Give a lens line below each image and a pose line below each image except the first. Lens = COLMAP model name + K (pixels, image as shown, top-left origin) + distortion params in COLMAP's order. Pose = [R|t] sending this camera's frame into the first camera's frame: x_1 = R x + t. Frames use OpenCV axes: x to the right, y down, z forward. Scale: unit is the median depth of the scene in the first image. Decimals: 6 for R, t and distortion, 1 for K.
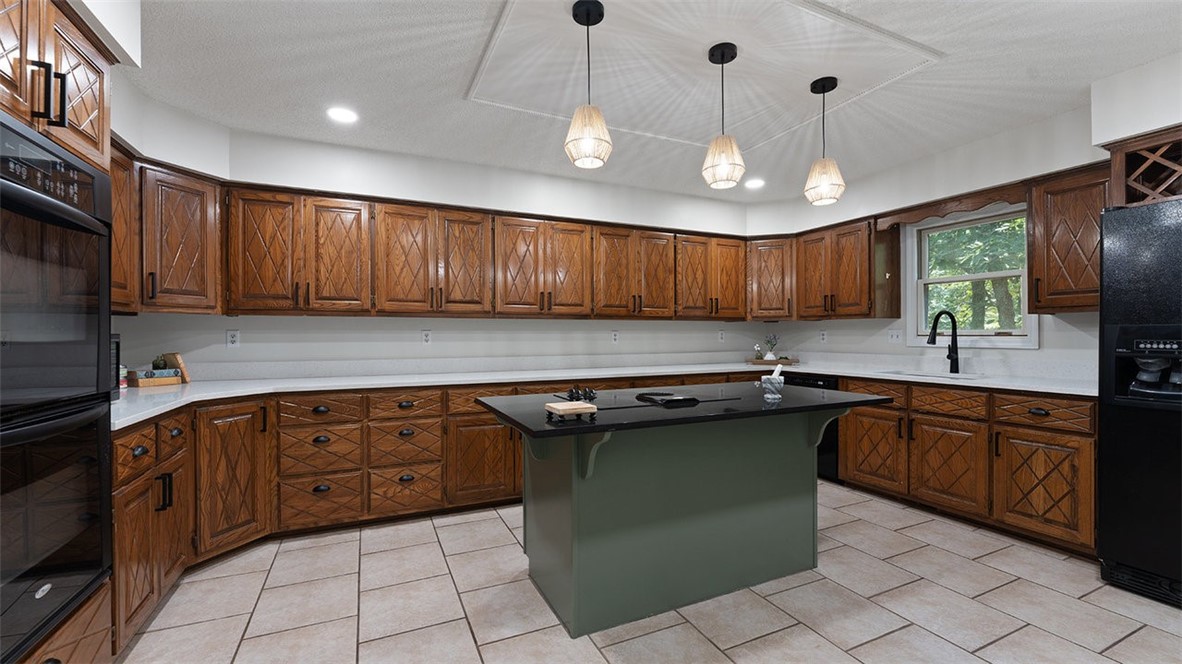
lens RADIAL K [[479.7, 0, 592.4], [0, 479.7, 335.8], [0, 0, 1]] dist [-0.000843, -0.000186]
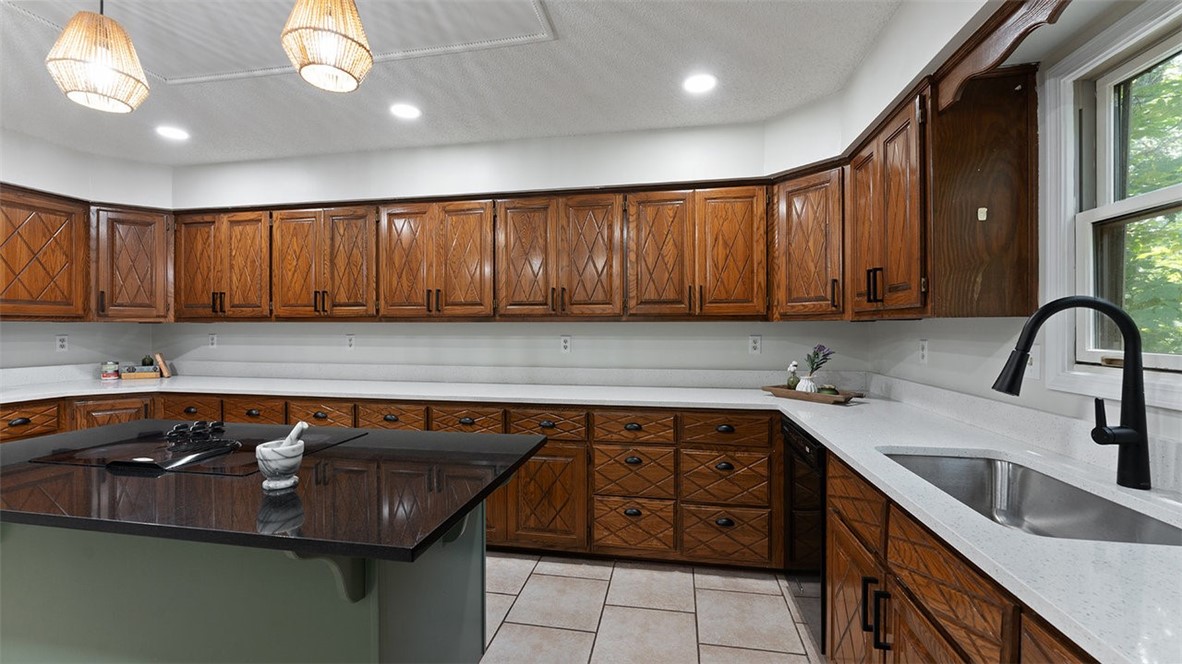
lens RADIAL K [[479.3, 0, 591.0], [0, 479.3, 327.6], [0, 0, 1]] dist [-0.002904, -0.000500]
pose [[0.815872, 0.003270, -0.578224, 0.600586], [-0.003853, 0.999993, 0.000219, -0.027156], [0.578220, 0.002049, 0.815878, 0.487993]]
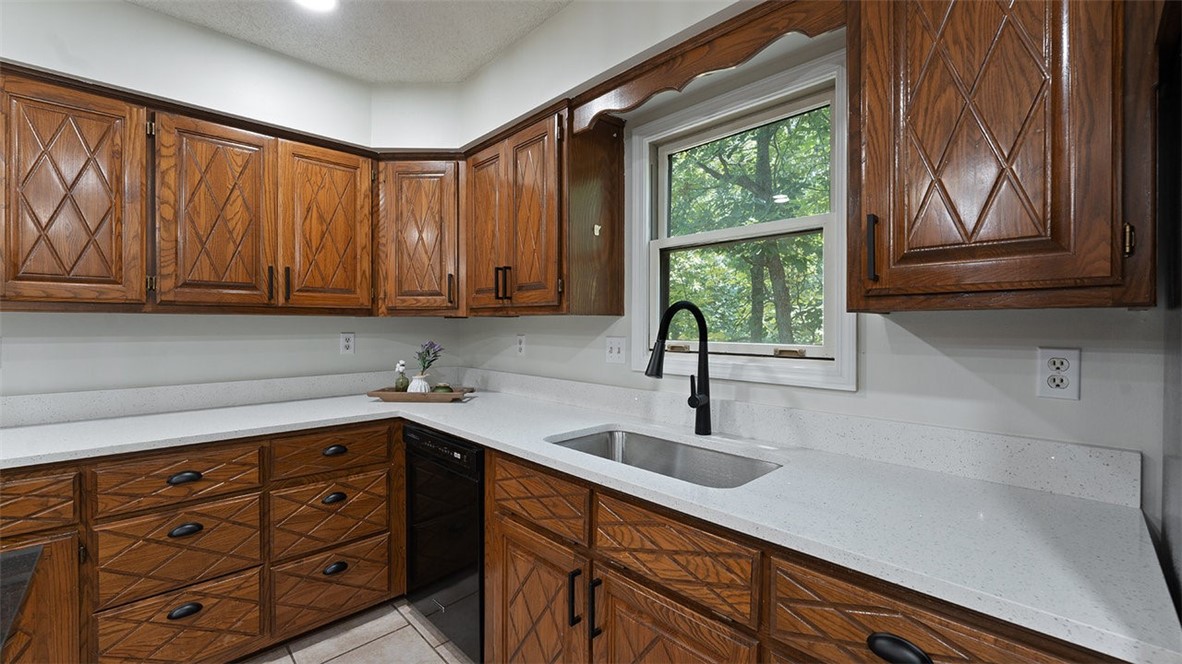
lens RADIAL K [[475.2, 0, 584.5], [0, 475.2, 327.1], [0, 0, 1]] dist [-0.004266, -0.000114]
pose [[0.948388, 0.005335, 0.317066, 0.463727], [-0.006257, 0.999979, 0.001890, -0.026010], [-0.317049, -0.003777, 0.948402, 0.555601]]
